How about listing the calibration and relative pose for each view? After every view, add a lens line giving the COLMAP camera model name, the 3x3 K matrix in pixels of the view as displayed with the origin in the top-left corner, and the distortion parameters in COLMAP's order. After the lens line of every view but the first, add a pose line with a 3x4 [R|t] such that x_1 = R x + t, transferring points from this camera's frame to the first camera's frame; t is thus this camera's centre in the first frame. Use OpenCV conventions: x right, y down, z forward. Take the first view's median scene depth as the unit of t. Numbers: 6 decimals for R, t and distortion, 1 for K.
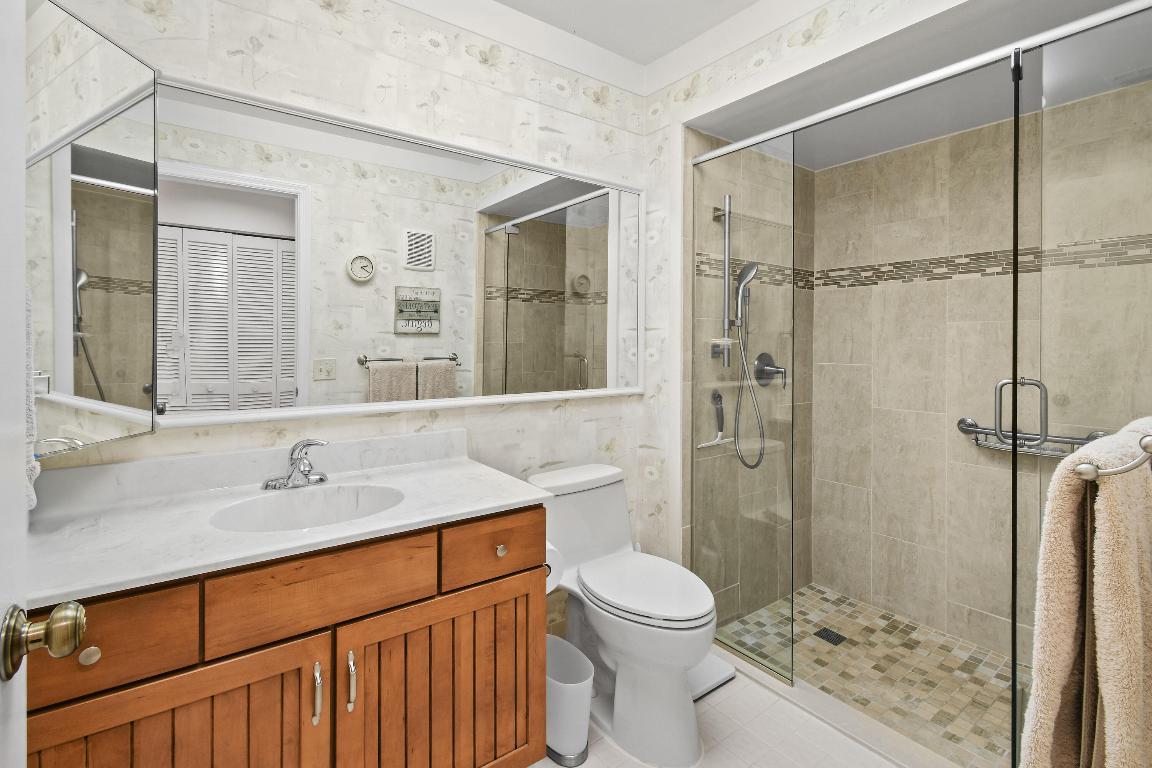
lens RADIAL K [[527.0, 0, 577.9], [0, 527.0, 341.2], [0, 0, 1]] dist [0.007900, 0.000263]
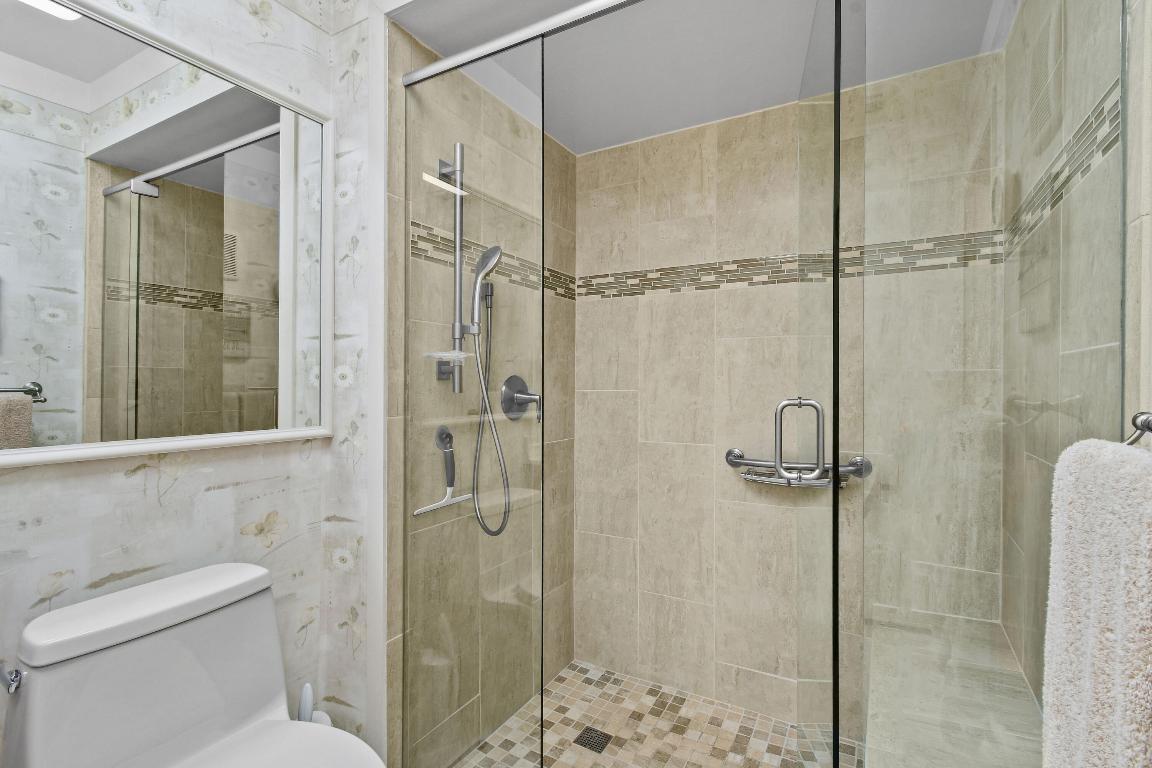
lens RADIAL K [[513.2, 0, 576.0], [0, 513.2, 375.9], [0, 0, 1]] dist [0.009764, 0.000316]
pose [[0.918190, 0.004534, 0.396113, 0.149253], [0.001238, 0.999897, -0.014315, 0.034715], [-0.396137, 0.013634, 0.918090, 0.304688]]
